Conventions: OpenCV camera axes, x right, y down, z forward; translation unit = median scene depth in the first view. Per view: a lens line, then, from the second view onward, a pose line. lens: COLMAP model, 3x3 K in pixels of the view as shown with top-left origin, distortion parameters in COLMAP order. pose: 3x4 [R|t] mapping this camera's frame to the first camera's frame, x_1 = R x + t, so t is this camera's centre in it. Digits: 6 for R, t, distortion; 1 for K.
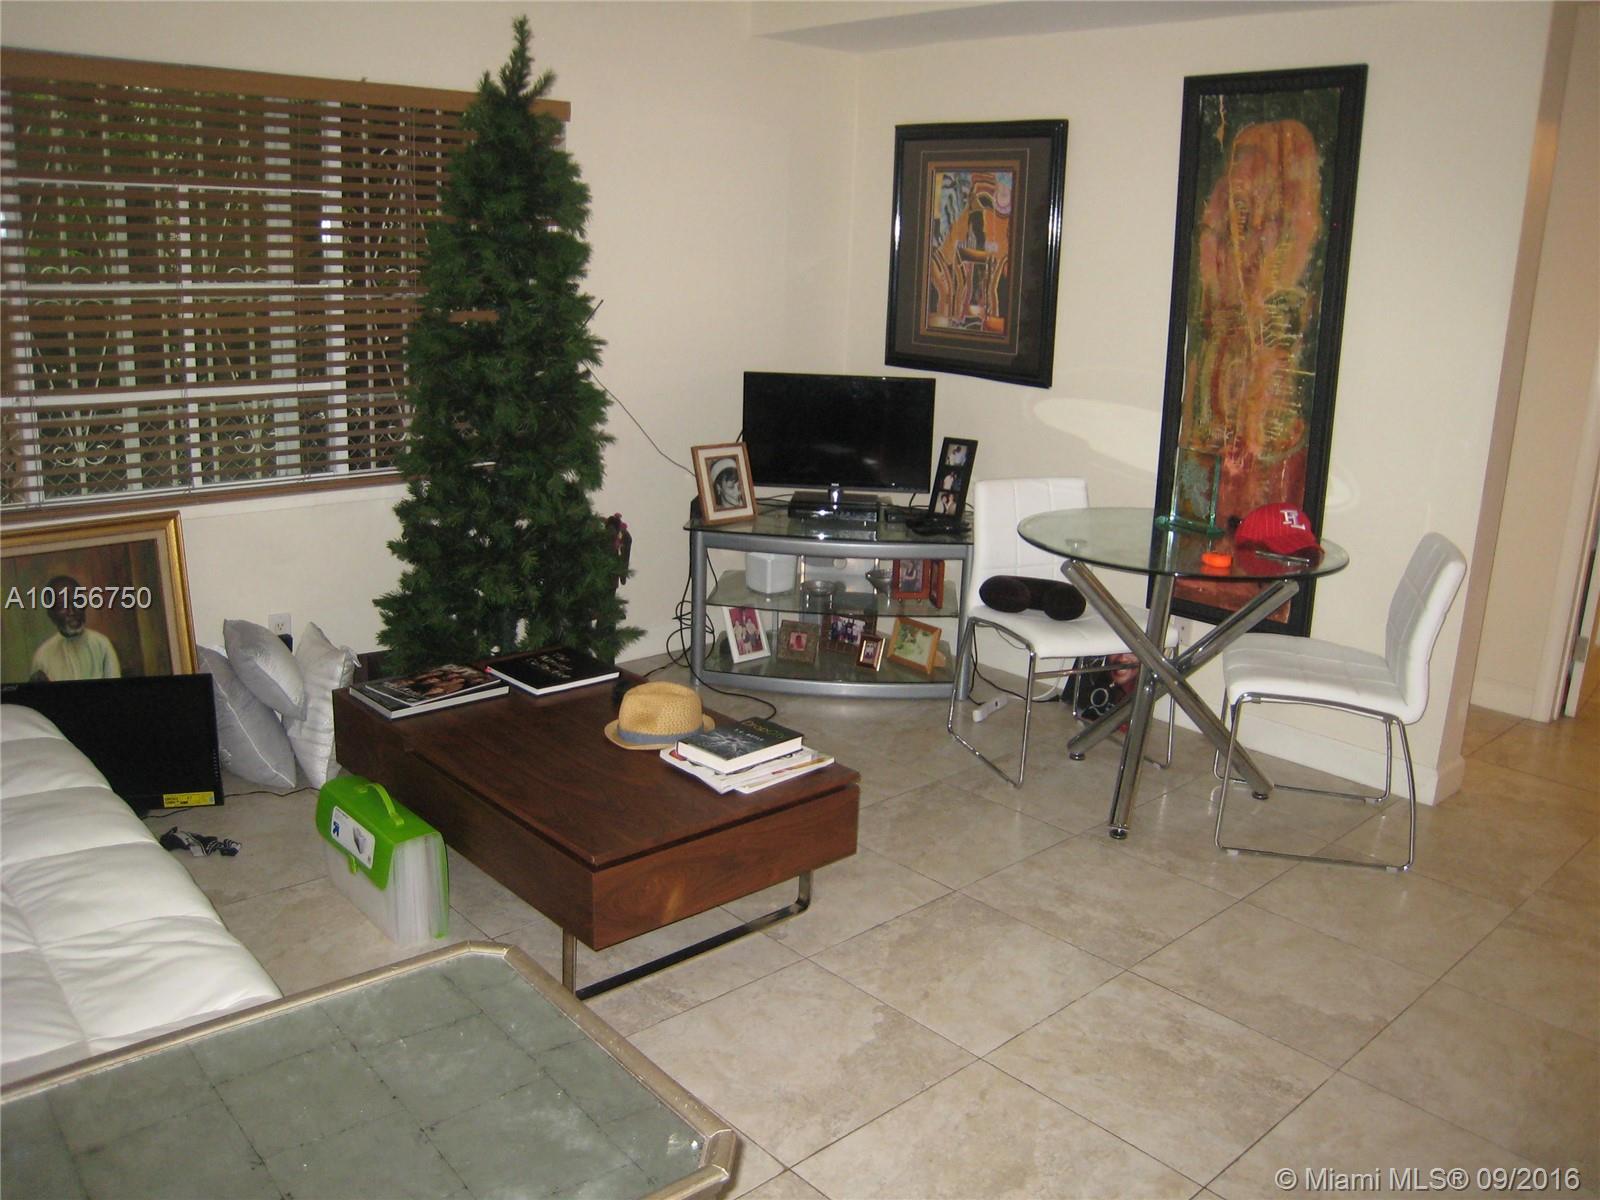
lens RADIAL K [[1307.4, 0, 802.7], [0, 1307.4, 608.9], [0, 0, 1]] dist [-0.166422, 0.108922]
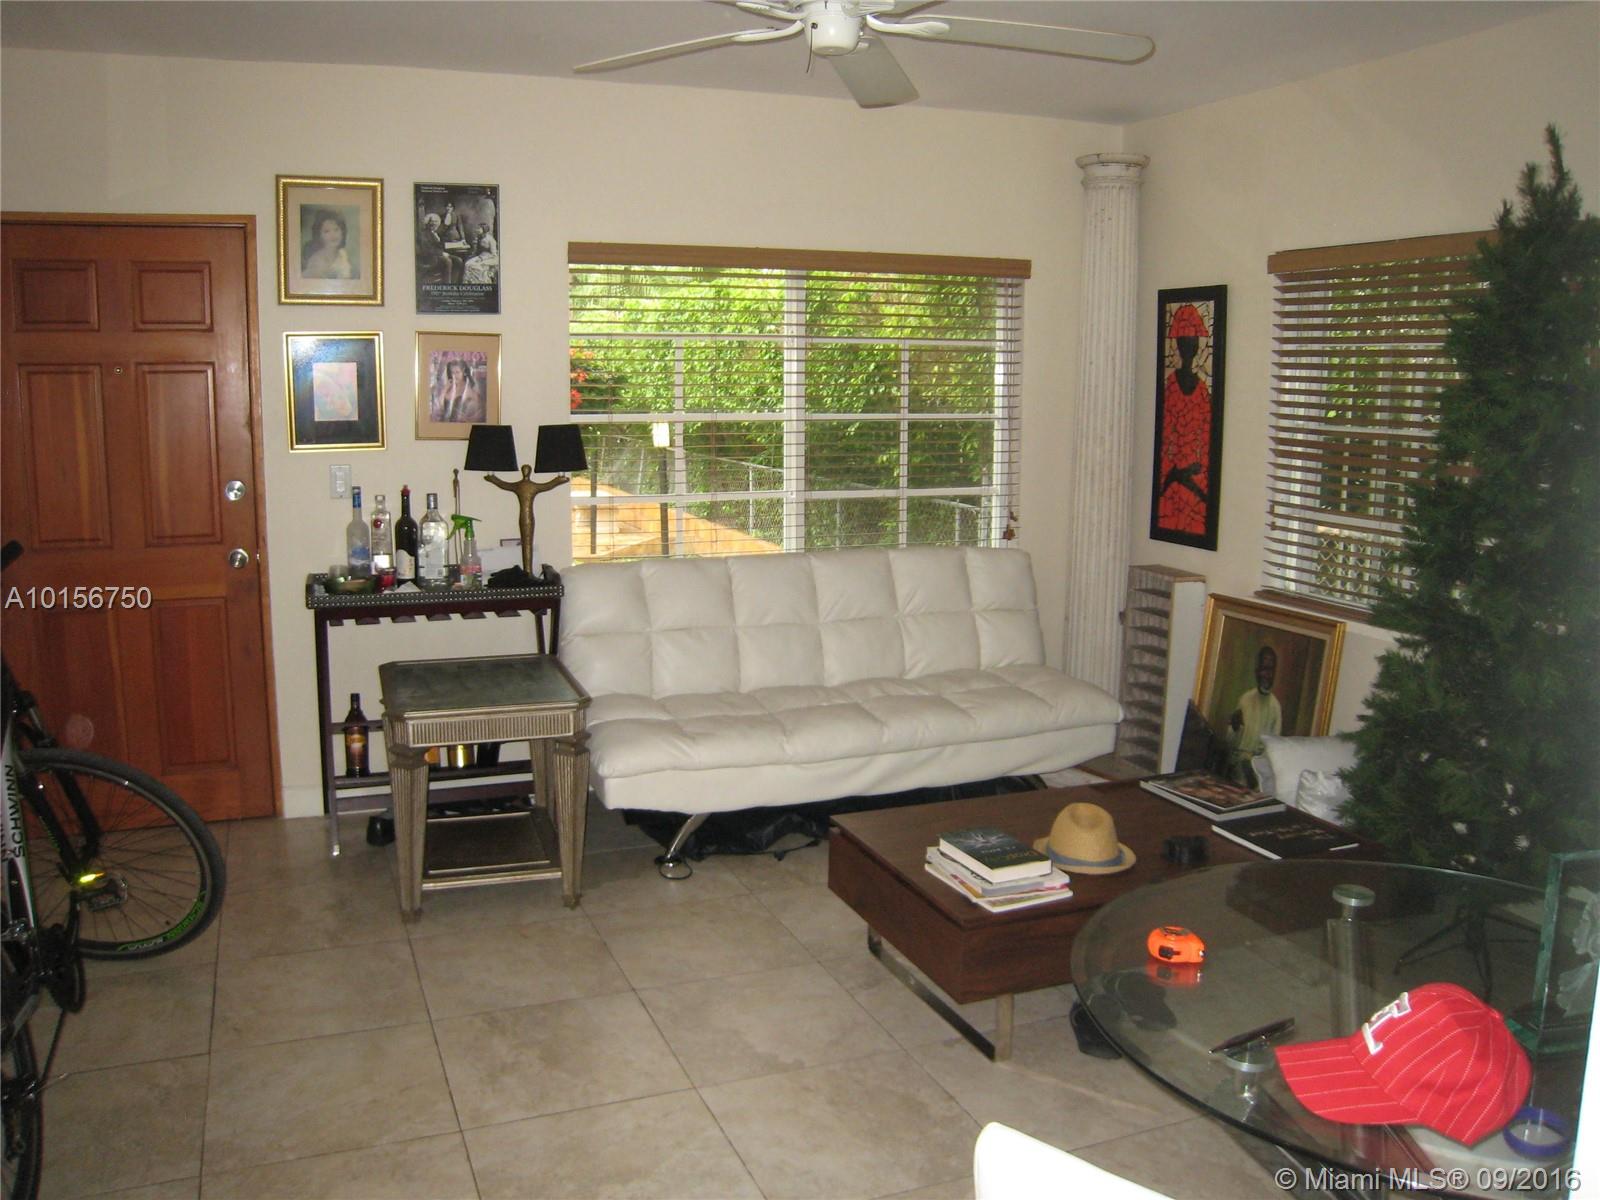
lens RADIAL K [[1307.4, 0, 776.5], [0, 1307.4, 594.6], [0, 0, 1]] dist [-0.166422, 0.108922]
pose [[-0.347265, 0.106953, -0.931648, 0.776838], [-0.277610, 0.937220, 0.211070, -0.208374], [0.895734, 0.331932, -0.295773, 0.899499]]
